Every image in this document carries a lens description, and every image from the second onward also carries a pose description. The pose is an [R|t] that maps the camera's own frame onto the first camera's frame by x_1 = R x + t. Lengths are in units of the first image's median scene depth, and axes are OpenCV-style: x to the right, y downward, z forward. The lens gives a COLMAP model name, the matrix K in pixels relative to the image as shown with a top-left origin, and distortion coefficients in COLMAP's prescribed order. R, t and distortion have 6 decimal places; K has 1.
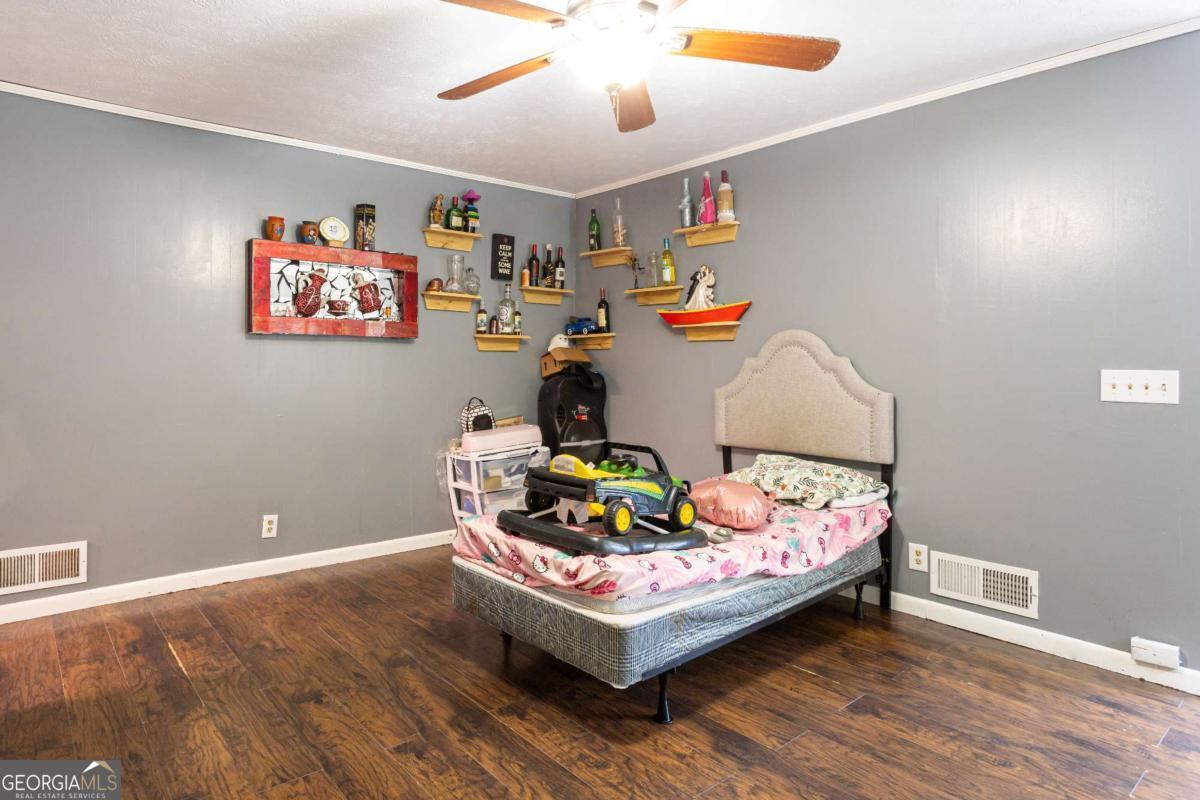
lens RADIAL K [[689.9, 0, 512.6], [0, 689.9, 364.0], [0, 0, 1]] dist [-0.027555, 0.000154]
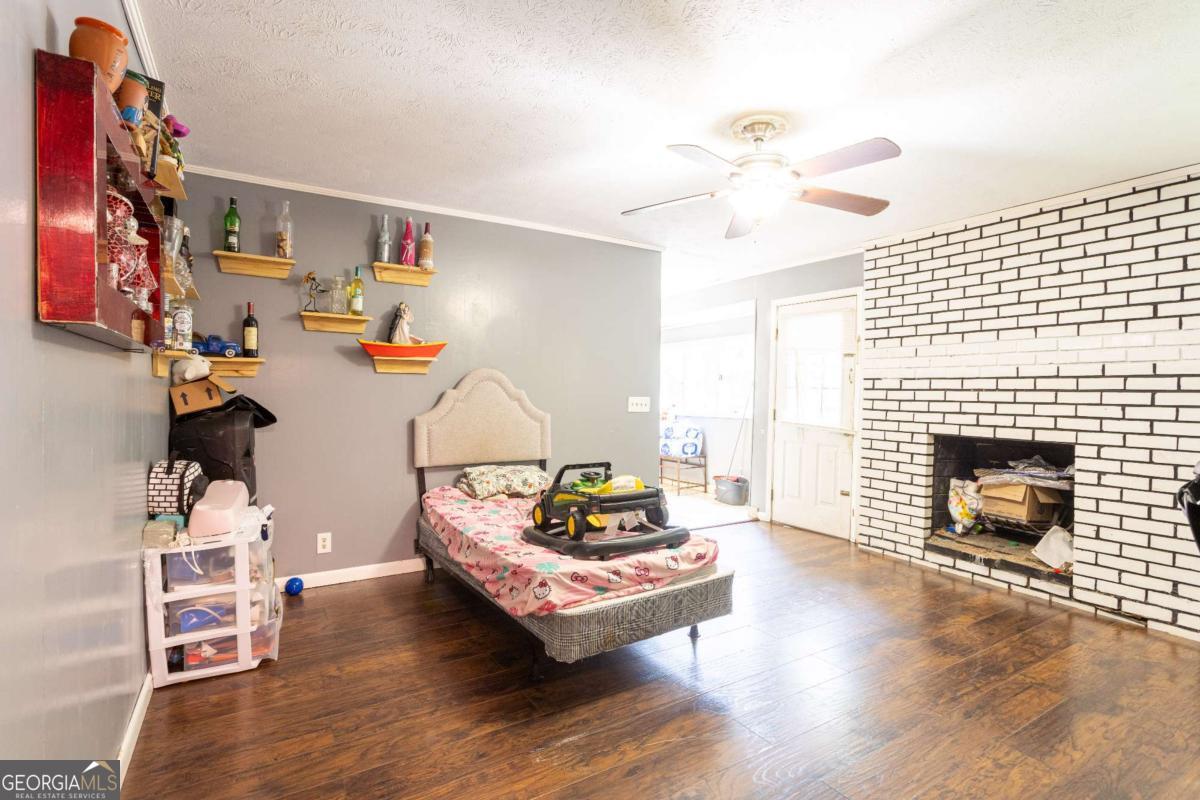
lens RADIAL K [[571.6, 0, 591.7], [0, 571.6, 396.3], [0, 0, 1]] dist [-0.022300, 0.010705]
pose [[0.094020, -0.011920, 0.995499, -0.678067], [-0.003217, 0.999919, 0.012277, -0.011379], [-0.995565, -0.004357, 0.093974, 0.728487]]
